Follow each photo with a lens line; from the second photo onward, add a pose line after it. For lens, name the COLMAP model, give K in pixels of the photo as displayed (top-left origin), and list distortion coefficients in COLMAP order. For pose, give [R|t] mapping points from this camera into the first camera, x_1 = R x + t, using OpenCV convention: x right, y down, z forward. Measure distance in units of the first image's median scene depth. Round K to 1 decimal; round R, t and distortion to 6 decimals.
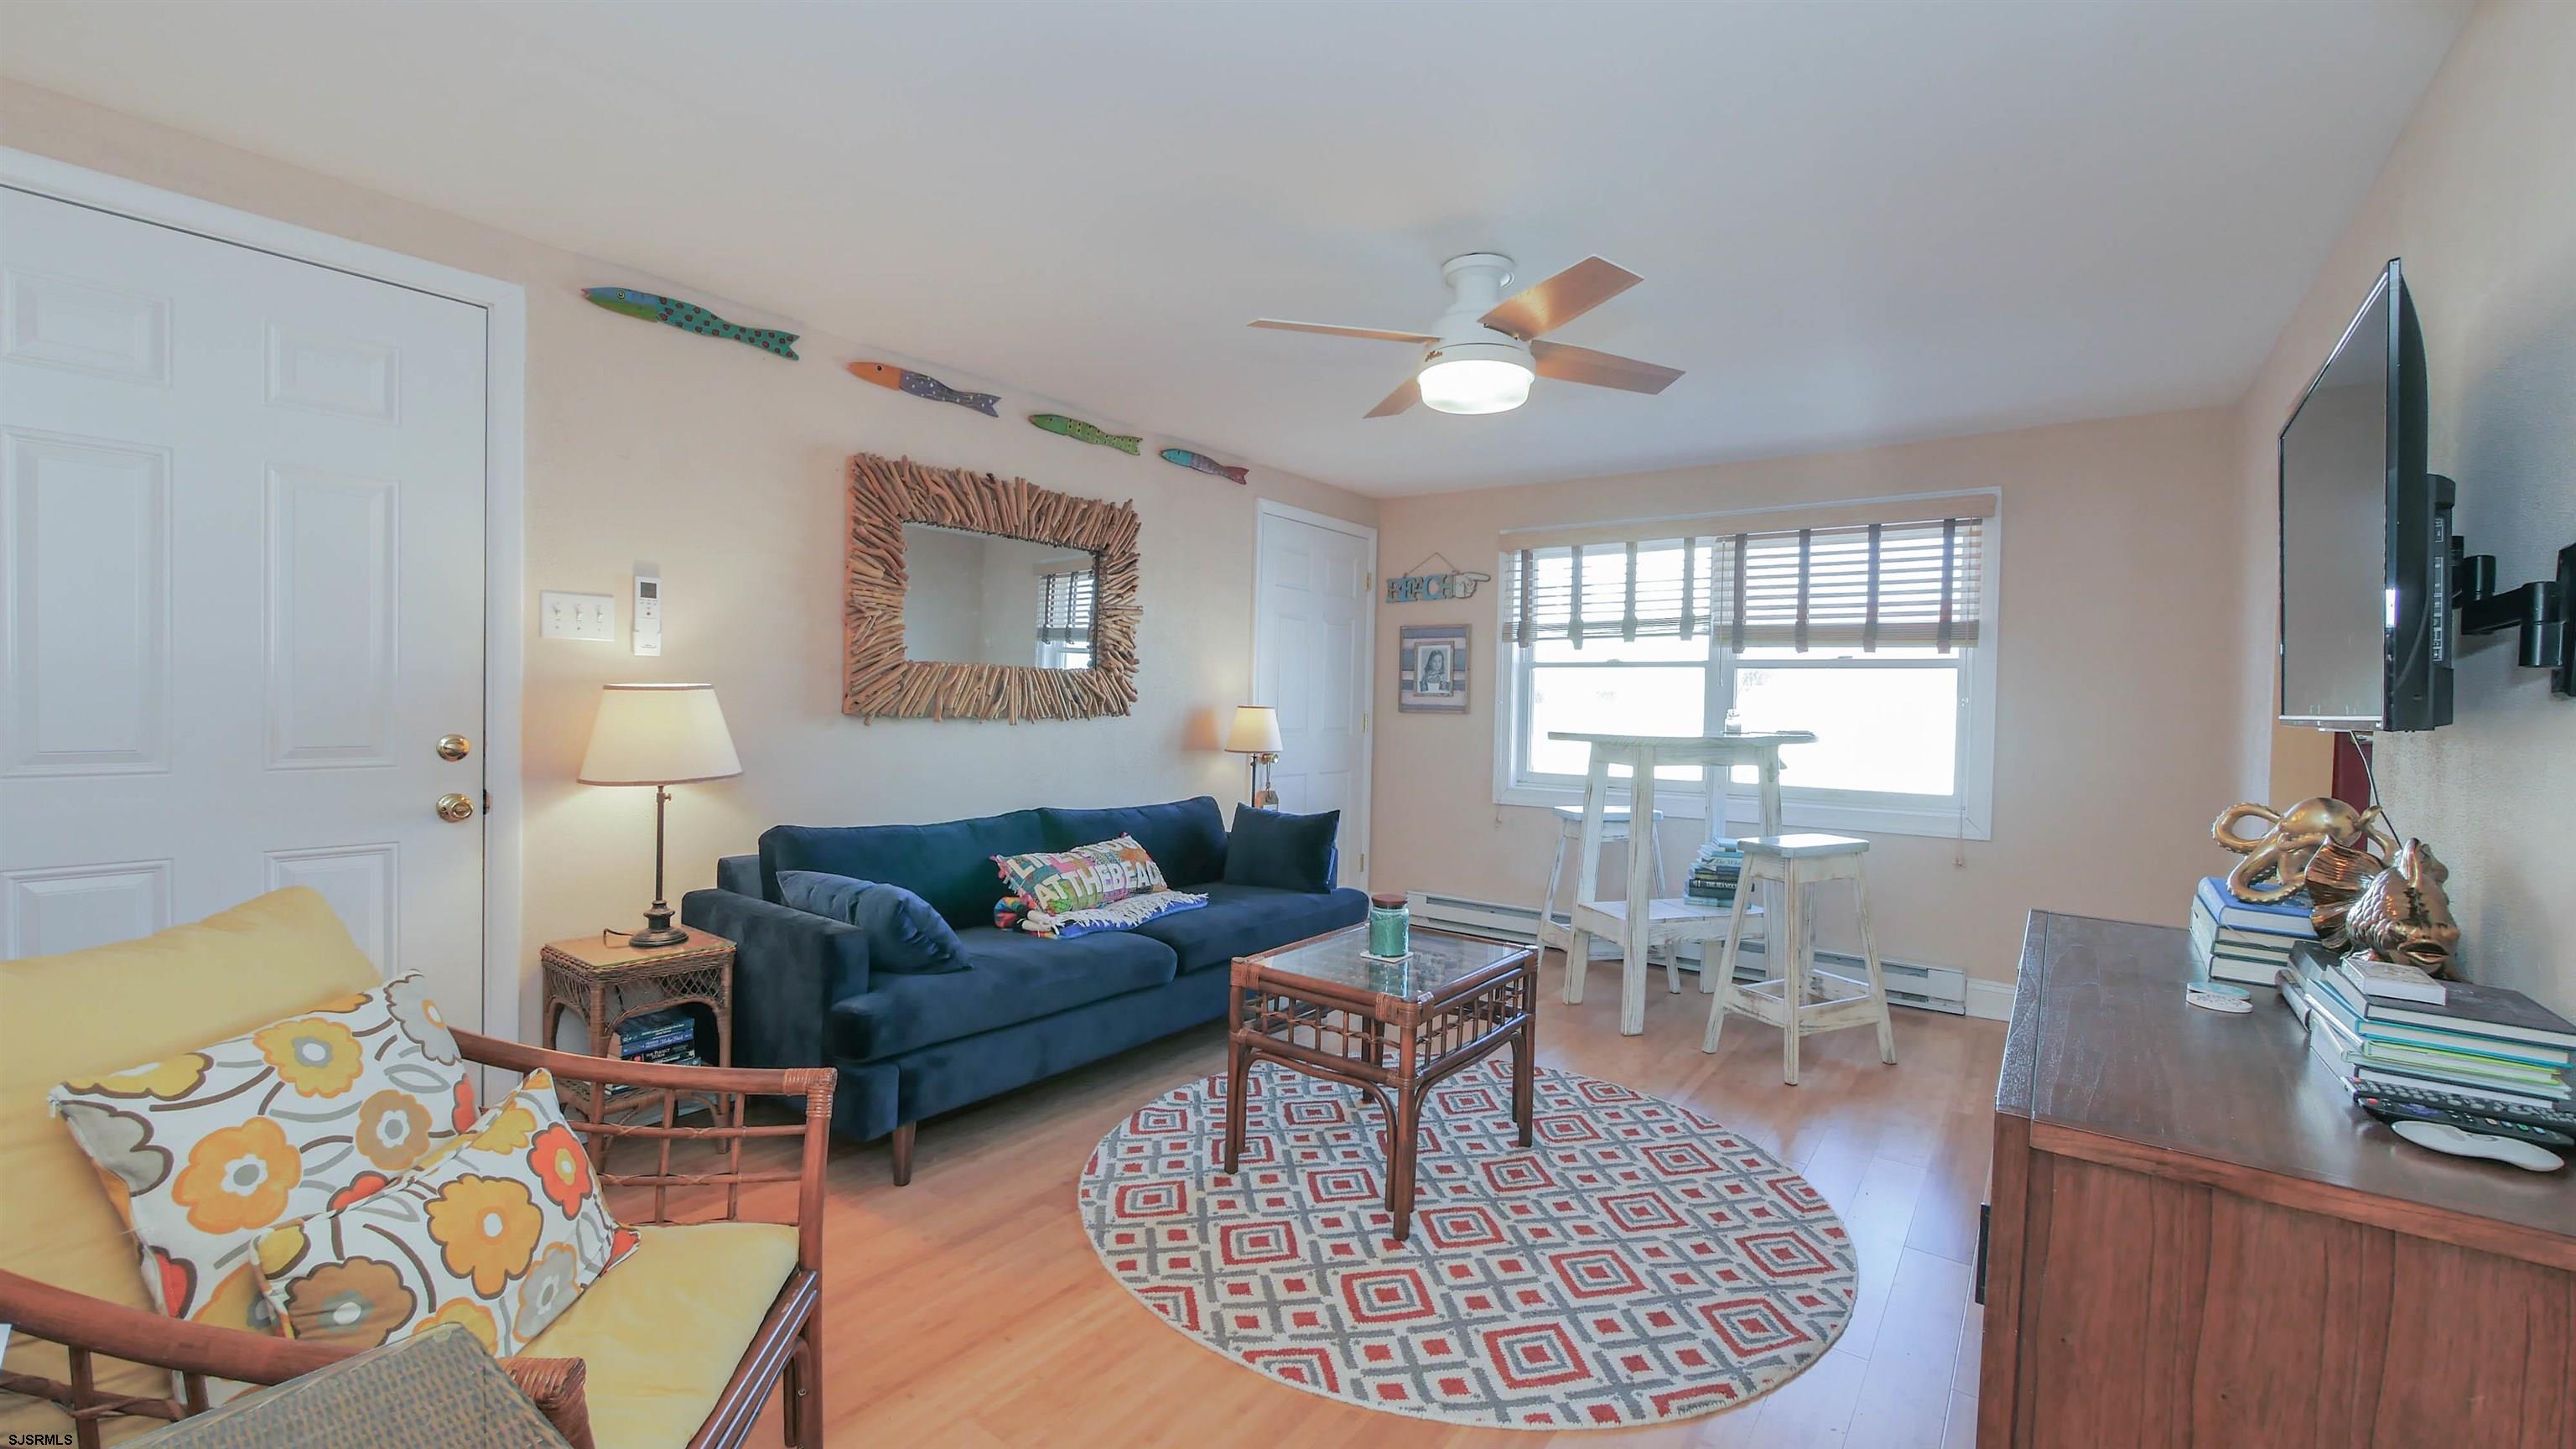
lens RADIAL K [[1061.1, 0, 1280.3], [0, 1061.1, 724.0], [0, 0, 1]] dist [-0.007378, 0.000626]
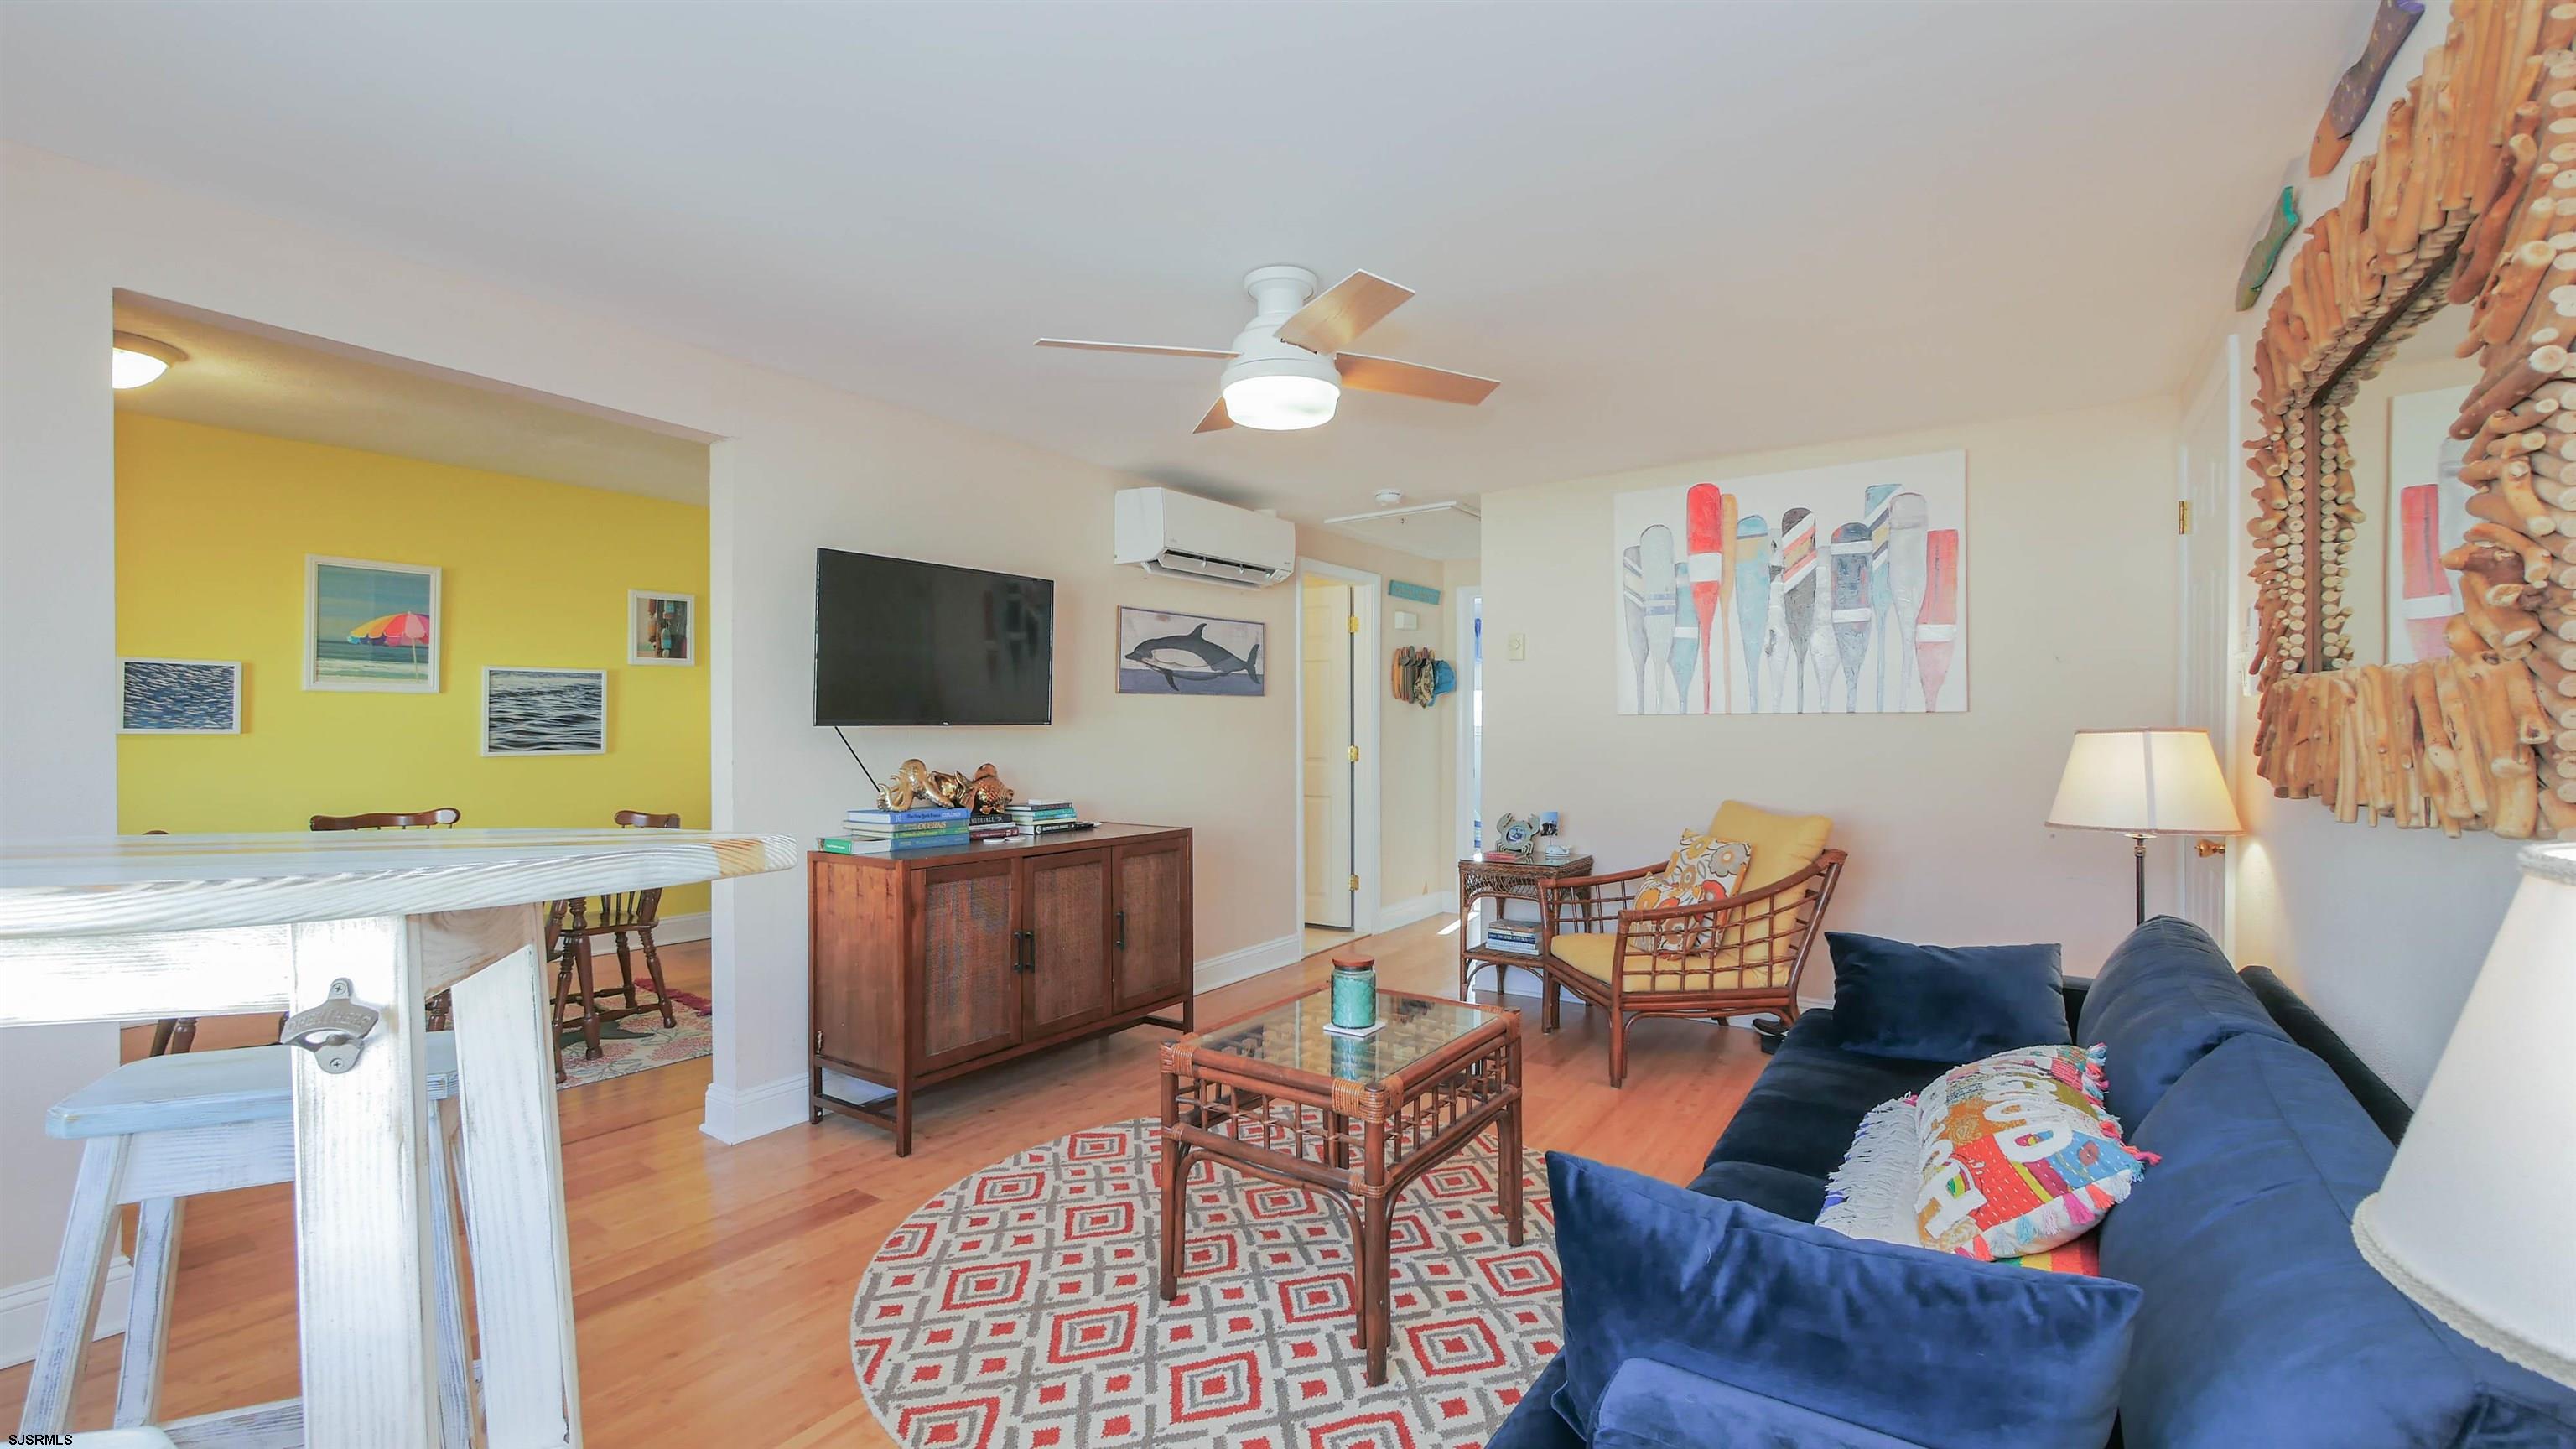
lens RADIAL K [[1061.1, 0, 1273.3], [0, 1061.1, 724.6], [0, 0, 1]] dist [-0.007378, 0.000626]
pose [[-0.999324, -0.023294, -0.028456, 0.131614], [-0.024126, 0.999281, 0.029261, -0.031658], [0.027753, 0.029928, -0.999167, 1.238245]]
